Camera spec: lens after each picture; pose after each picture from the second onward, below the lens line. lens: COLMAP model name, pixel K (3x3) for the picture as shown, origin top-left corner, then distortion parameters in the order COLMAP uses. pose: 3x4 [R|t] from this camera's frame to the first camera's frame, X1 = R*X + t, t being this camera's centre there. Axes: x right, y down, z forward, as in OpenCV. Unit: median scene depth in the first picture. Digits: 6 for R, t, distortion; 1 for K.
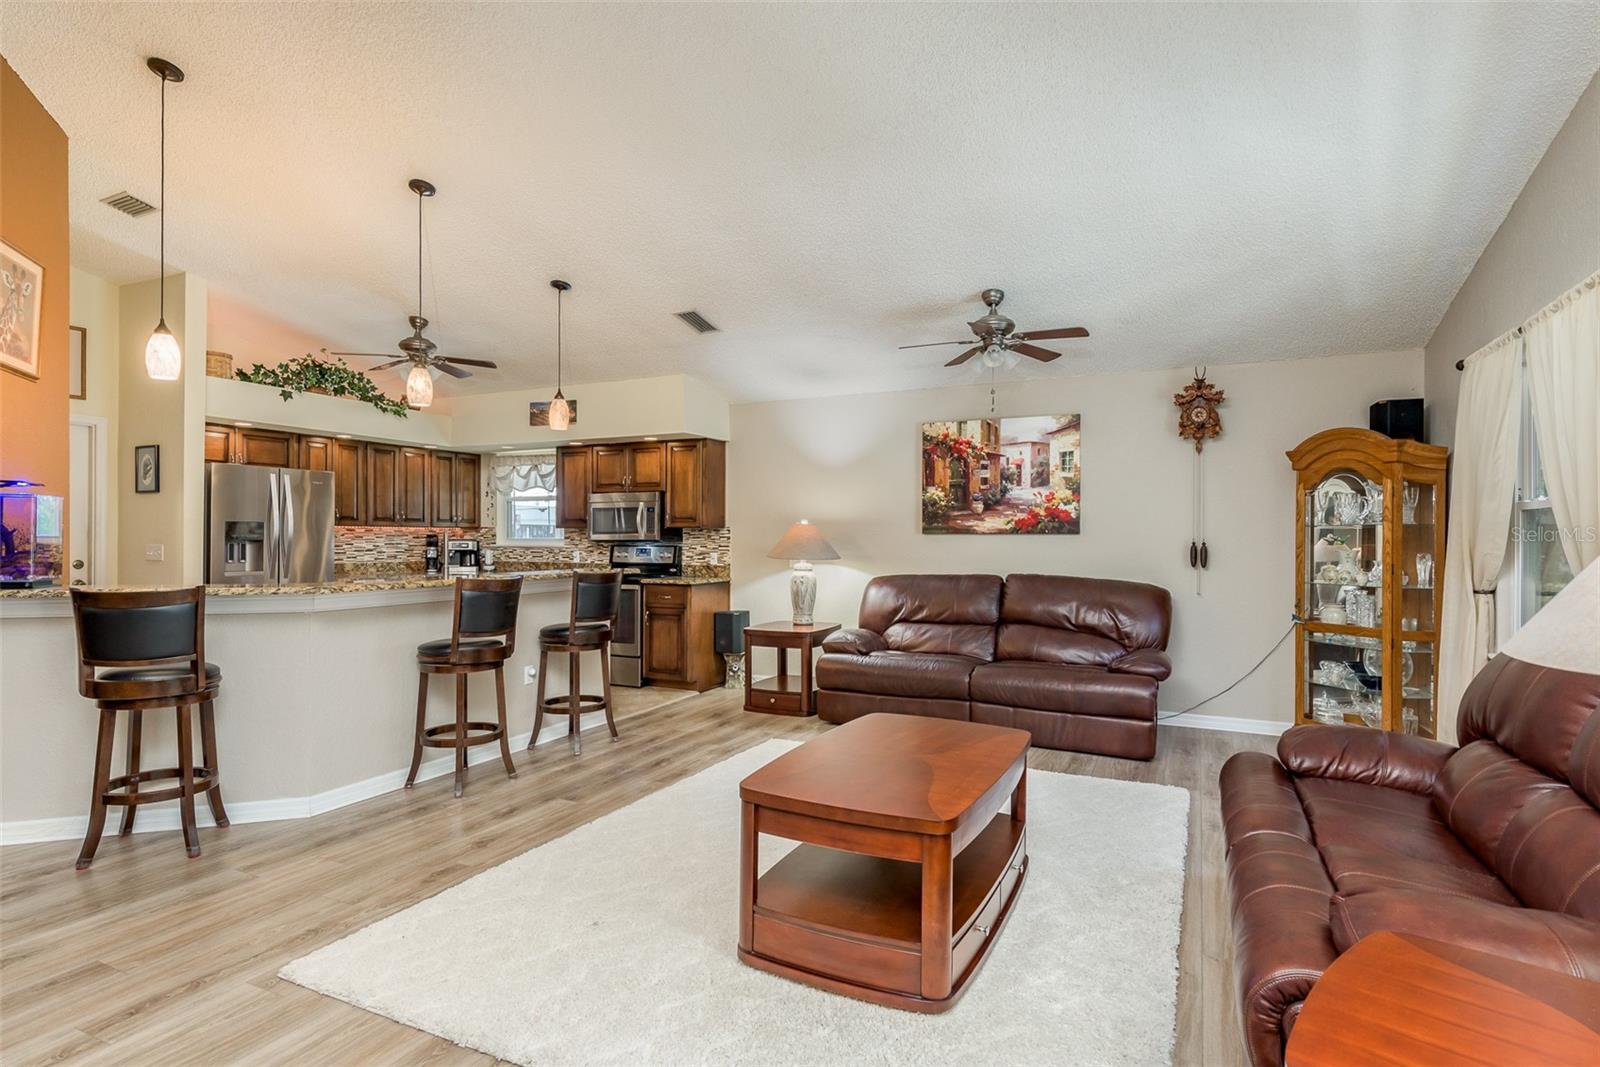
lens RADIAL K [[822.1, 0, 800.0], [0, 822.1, 533.5], [0, 0, 1]] dist [0.020470, -0.011638]
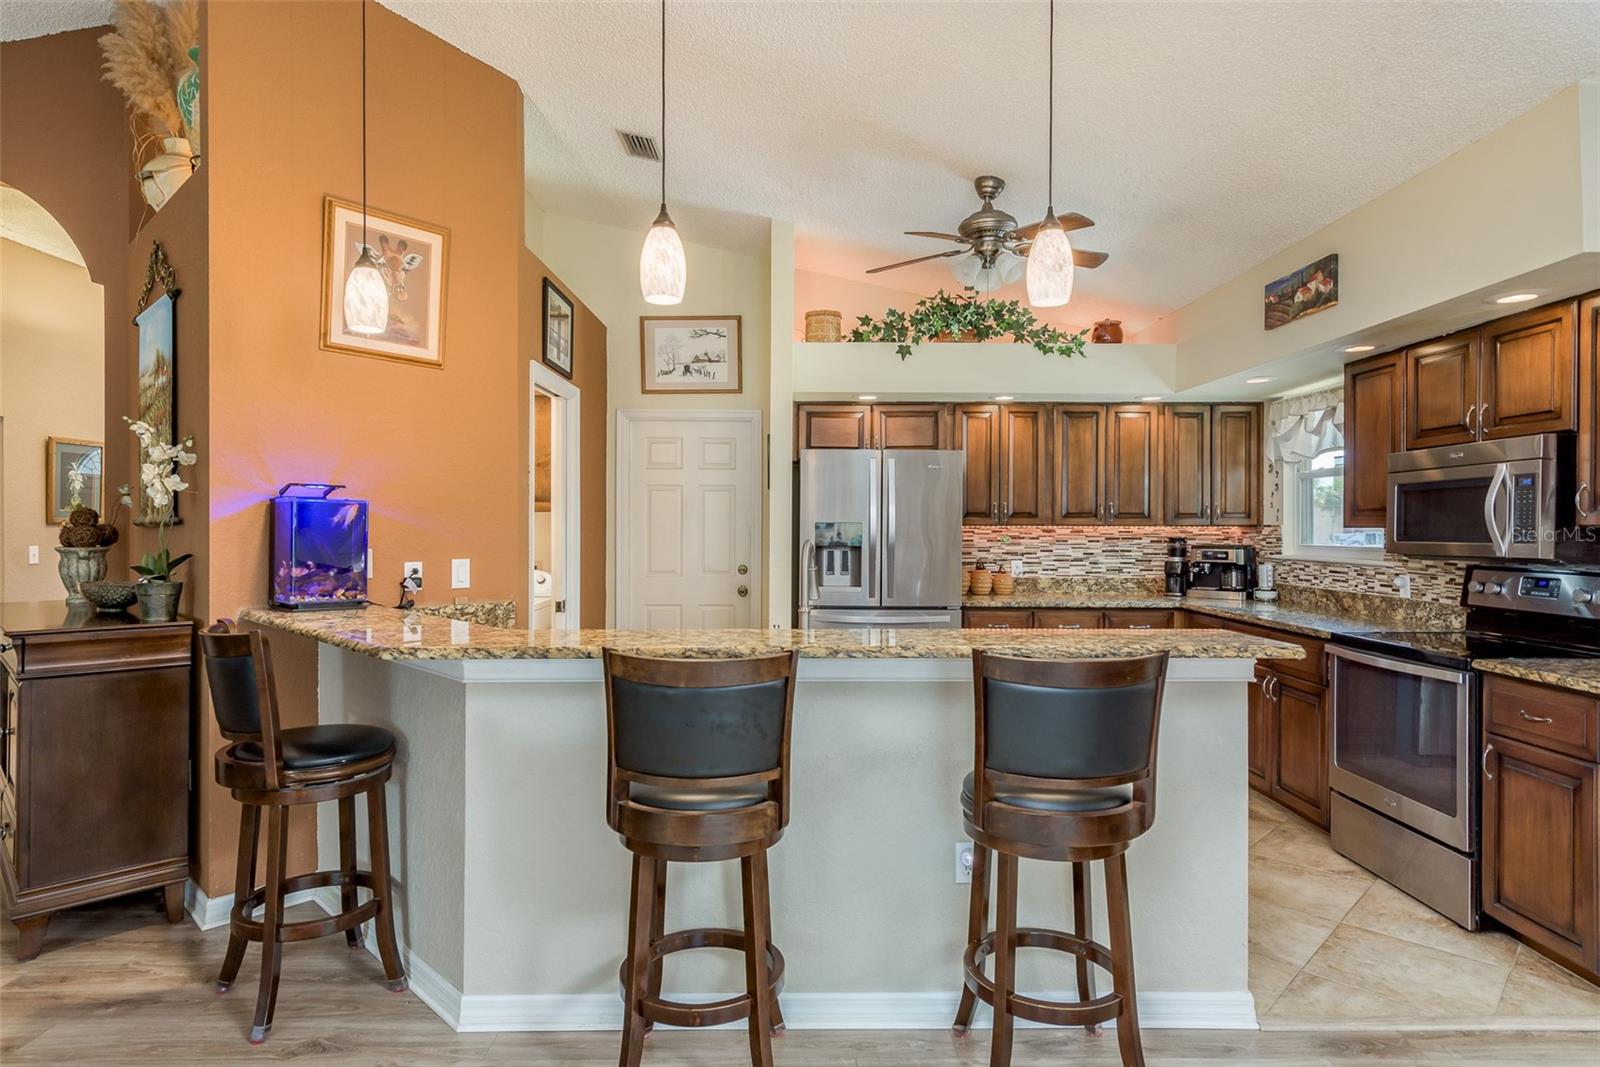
lens RADIAL K [[881.7, 0, 800.0], [0, 881.7, 533.5], [0, 0, 1]] dist [0.021665, -0.013166]
pose [[0.442727, 0.004747, -0.896644, 0.049993], [0.002557, 0.999975, 0.006556, -0.009073], [0.896653, -0.005195, 0.442704, 0.575074]]
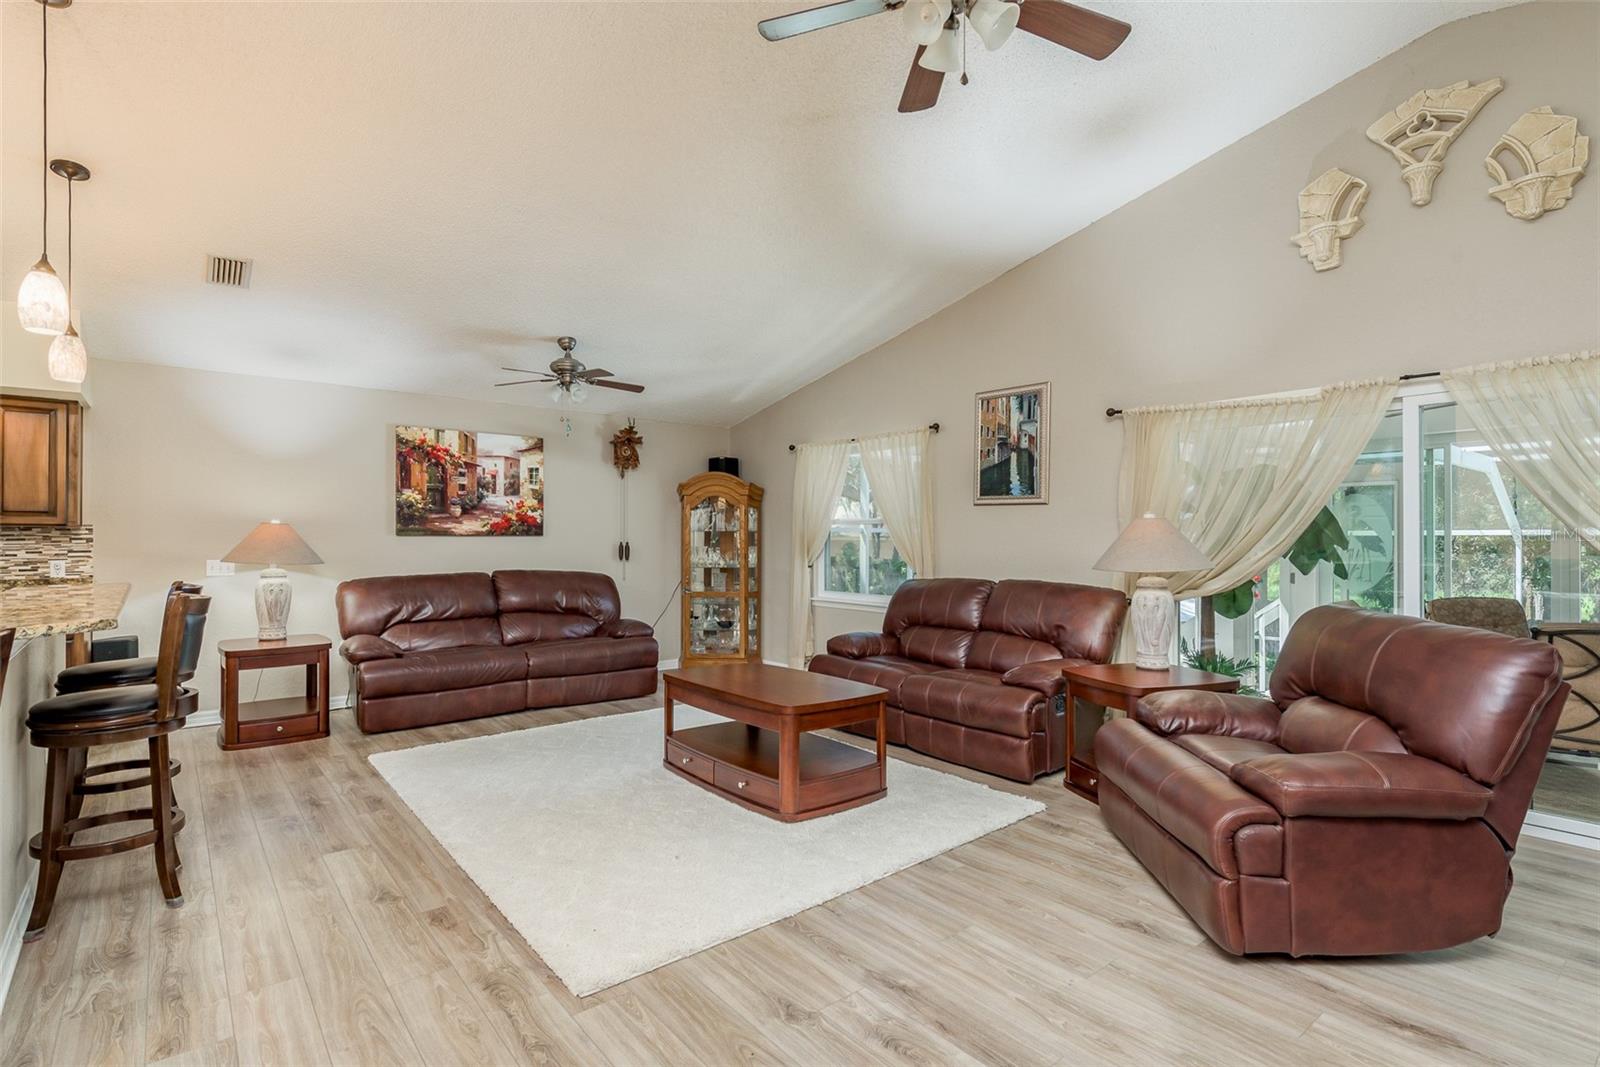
lens RADIAL K [[780.3, 0, 800.0], [0, 780.3, 533.5], [0, 0, 1]] dist [0.012111, -0.000595]
pose [[0.425439, 0.004051, 0.904978, -0.525457], [-0.004554, 0.999987, -0.002336, -0.001820], [-0.904976, -0.003127, 0.425452, 0.149448]]
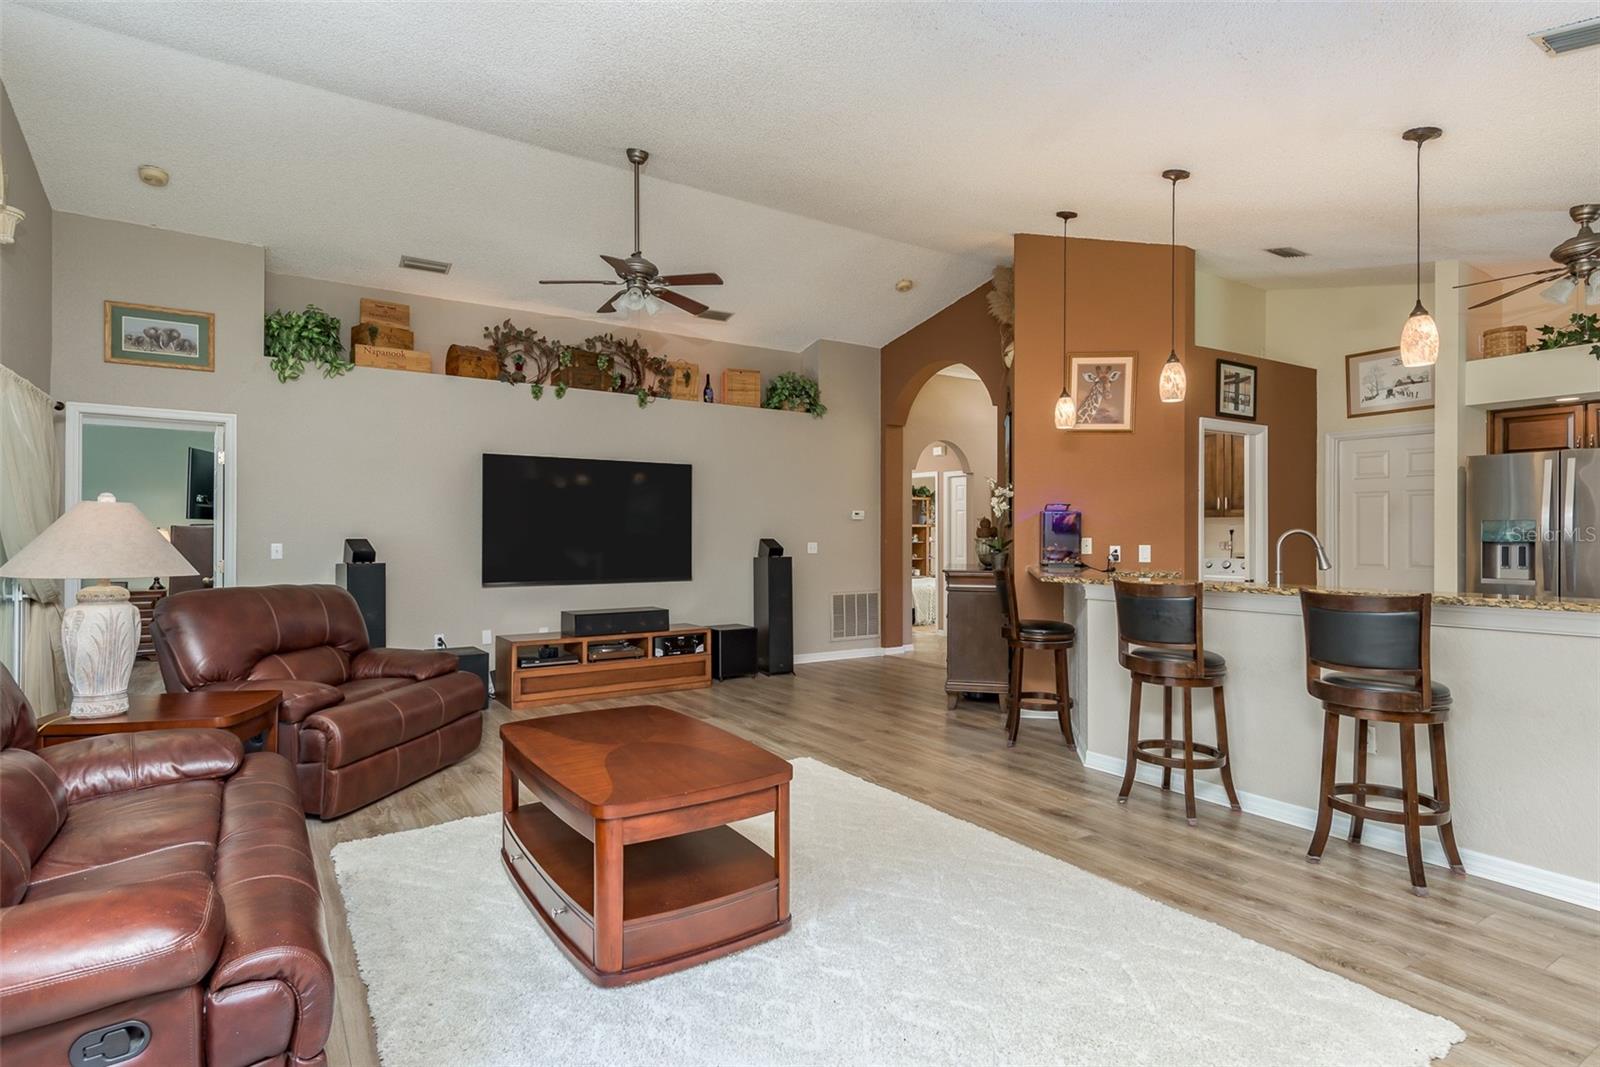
lens RADIAL K [[822.1, 0, 800.0], [0, 822.1, 533.5], [0, 0, 1]] dist [0.020470, -0.011638]
pose [[-0.511200, -0.005084, -0.859447, 0.411657], [0.000879, 0.999979, -0.006438, 0.003851], [0.859462, -0.004047, -0.511184, 0.773376]]
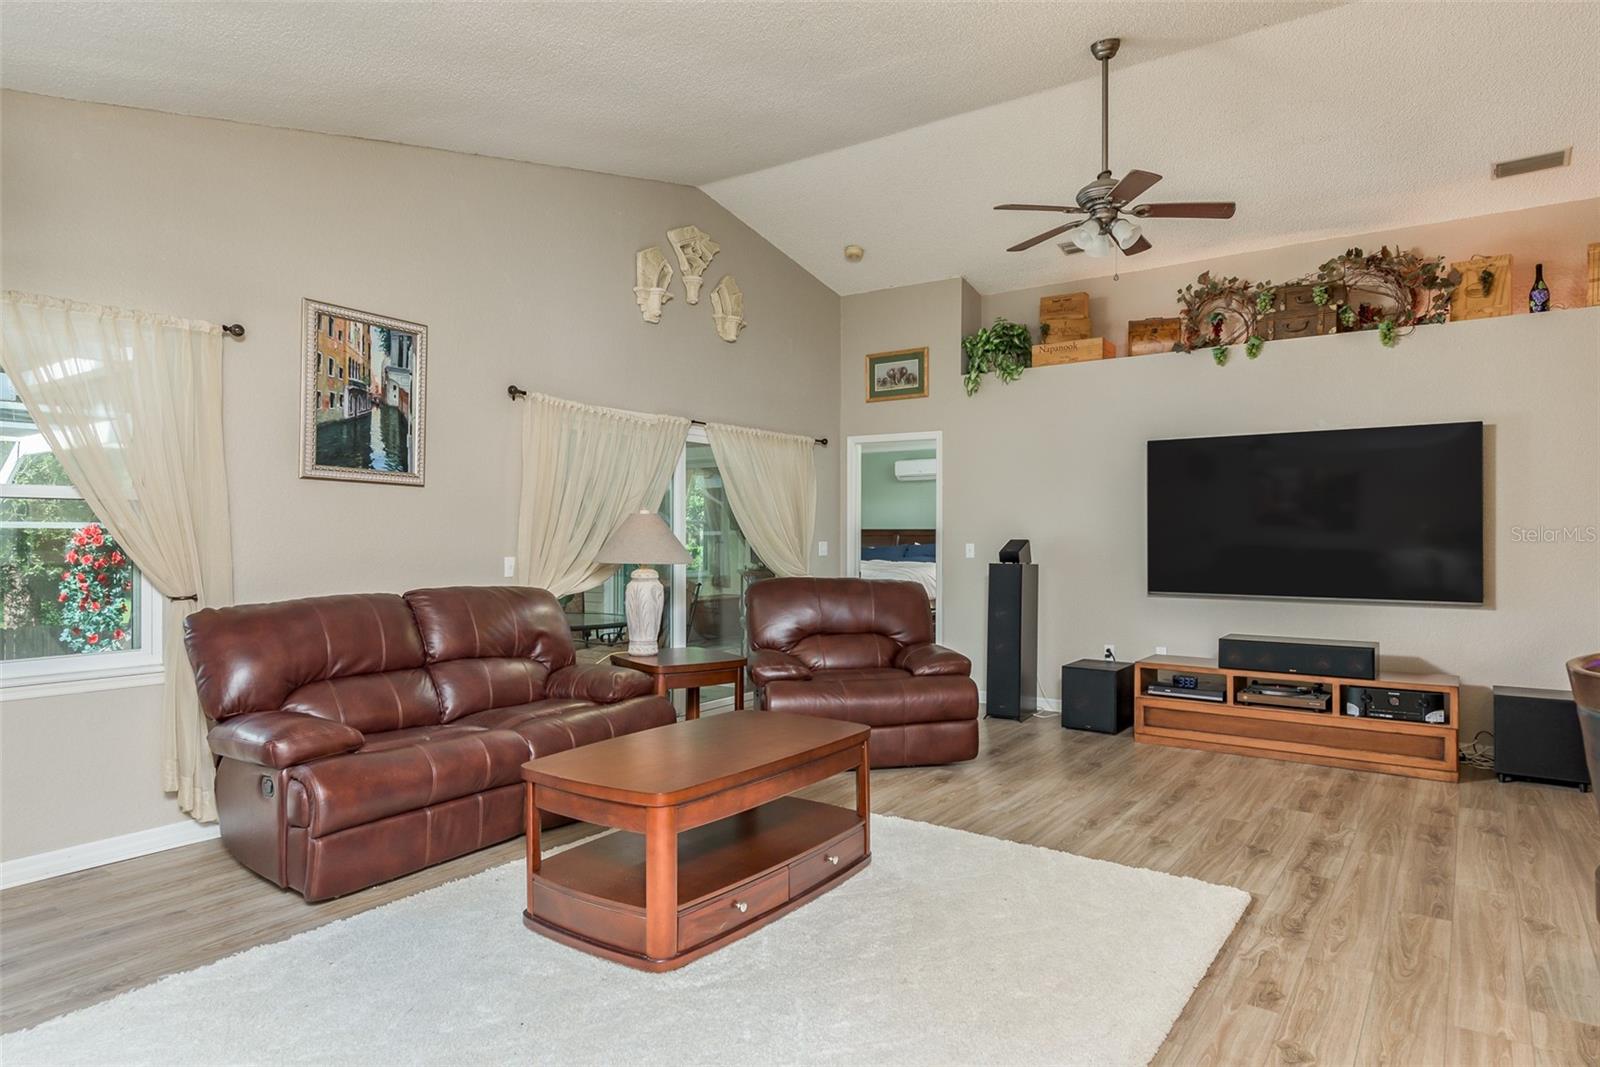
lens RADIAL K [[929.3, 0, 803.6], [0, 929.3, 538.2], [0, 0, 1]] dist [0.023483, -0.011664]
pose [[-0.985166, -0.004639, 0.171543, -0.085102], [-0.004940, 0.999987, -0.001324, 0.004661], [-0.171534, -0.002152, -0.985176, 0.961594]]
